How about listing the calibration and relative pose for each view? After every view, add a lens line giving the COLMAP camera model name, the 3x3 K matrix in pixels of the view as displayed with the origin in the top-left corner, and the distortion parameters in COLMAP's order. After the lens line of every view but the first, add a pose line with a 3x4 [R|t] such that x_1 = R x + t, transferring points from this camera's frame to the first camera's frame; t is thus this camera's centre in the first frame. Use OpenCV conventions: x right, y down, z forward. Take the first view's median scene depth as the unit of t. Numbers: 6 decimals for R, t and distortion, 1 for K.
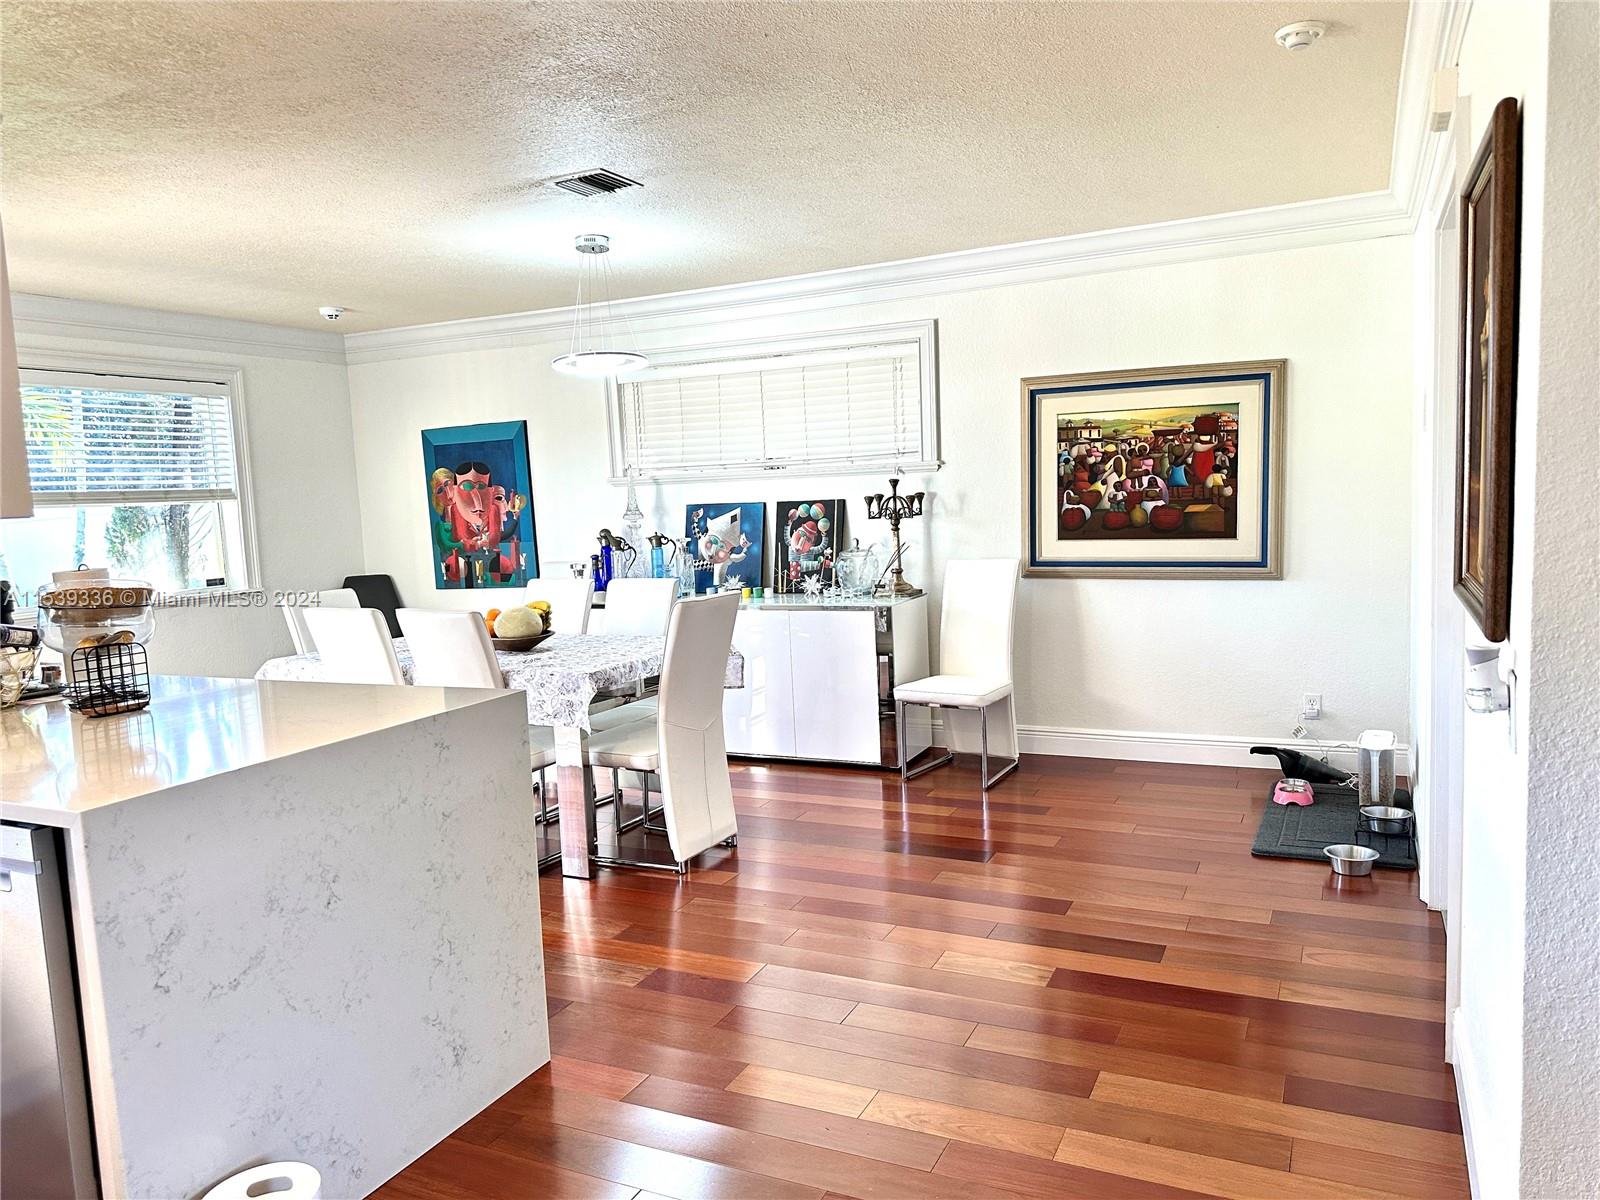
lens RADIAL K [[1132.7, 0, 808.9], [0, 1132.7, 605.2], [0, 0, 1]] dist [0.047501, -0.030363]
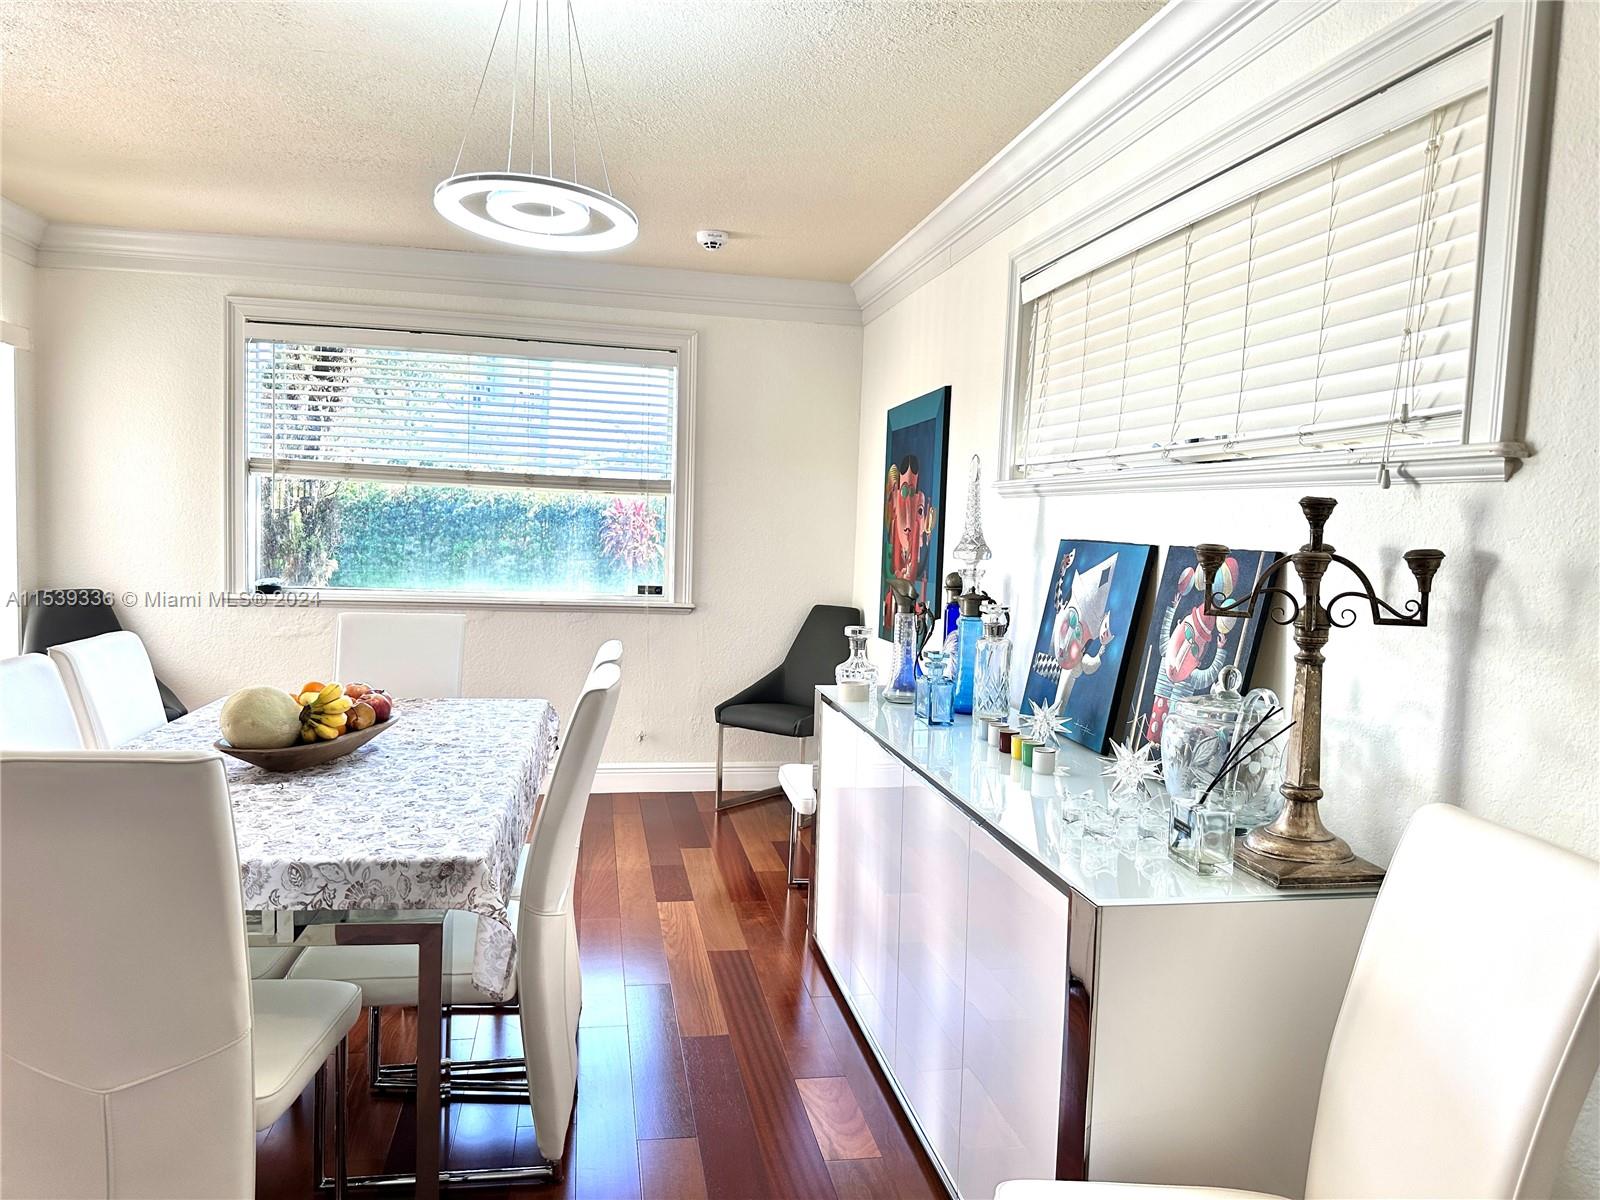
lens RADIAL K [[1132.7, 0, 805.6], [0, 1132.7, 597.5], [0, 0, 1]] dist [0.047501, -0.030363]
pose [[0.590447, 0.119249, -0.798218, 0.223318], [-0.145292, 0.988571, 0.040213, -0.068875], [0.793891, 0.092231, 0.601024, 0.632597]]
